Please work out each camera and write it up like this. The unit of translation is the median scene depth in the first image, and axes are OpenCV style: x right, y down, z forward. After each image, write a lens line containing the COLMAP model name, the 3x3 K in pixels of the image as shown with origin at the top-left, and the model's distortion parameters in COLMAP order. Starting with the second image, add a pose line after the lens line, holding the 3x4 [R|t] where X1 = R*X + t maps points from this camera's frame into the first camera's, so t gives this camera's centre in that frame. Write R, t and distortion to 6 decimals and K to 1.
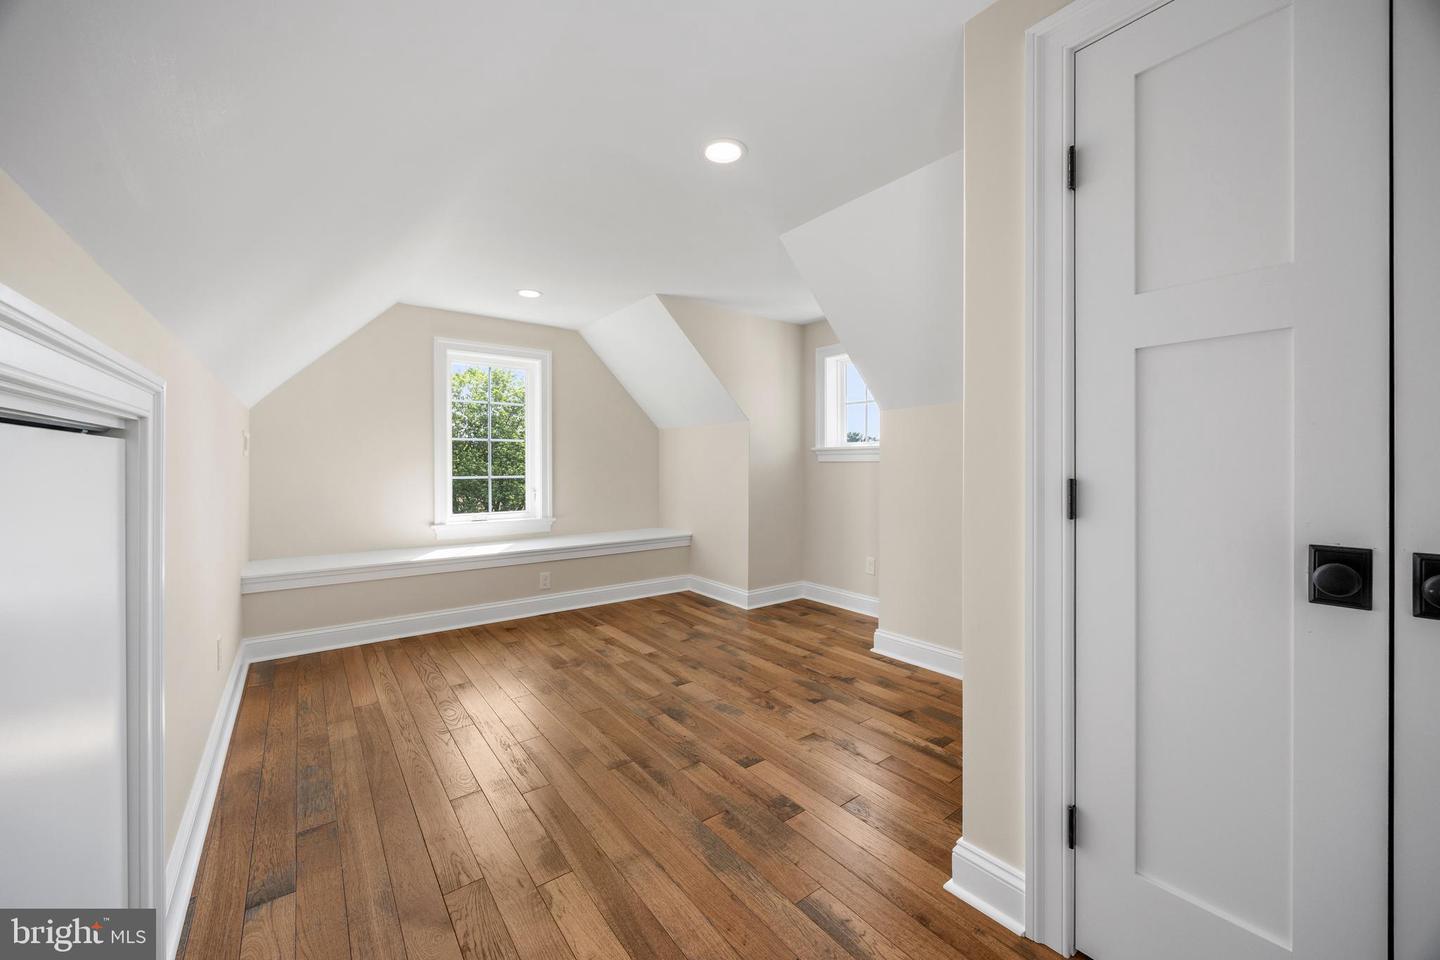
lens RADIAL K [[554.8, 0, 724.9], [0, 554.8, 468.7], [0, 0, 1]] dist [-0.001190, -0.000248]
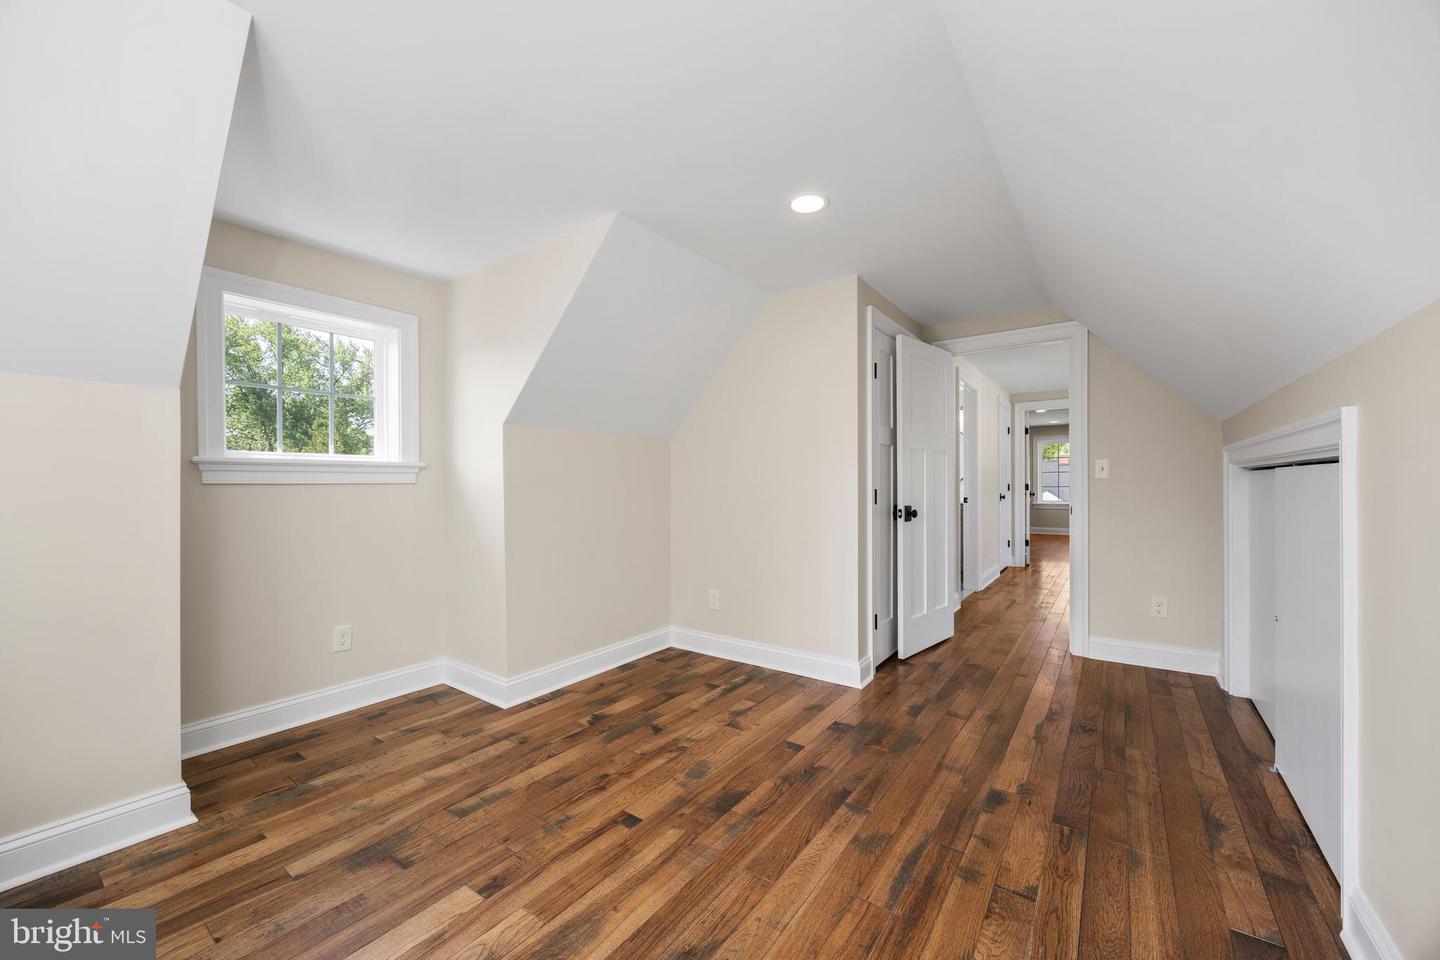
lens RADIAL K [[556.3, 0, 719.9], [0, 556.3, 483.6], [0, 0, 1]] dist [0.000008, -0.000048]
pose [[-0.291796, 0.004095, 0.956472, -0.721732], [0.013445, 0.999910, -0.000179, -0.007656], [-0.956386, 0.012807, -0.291825, 1.057781]]
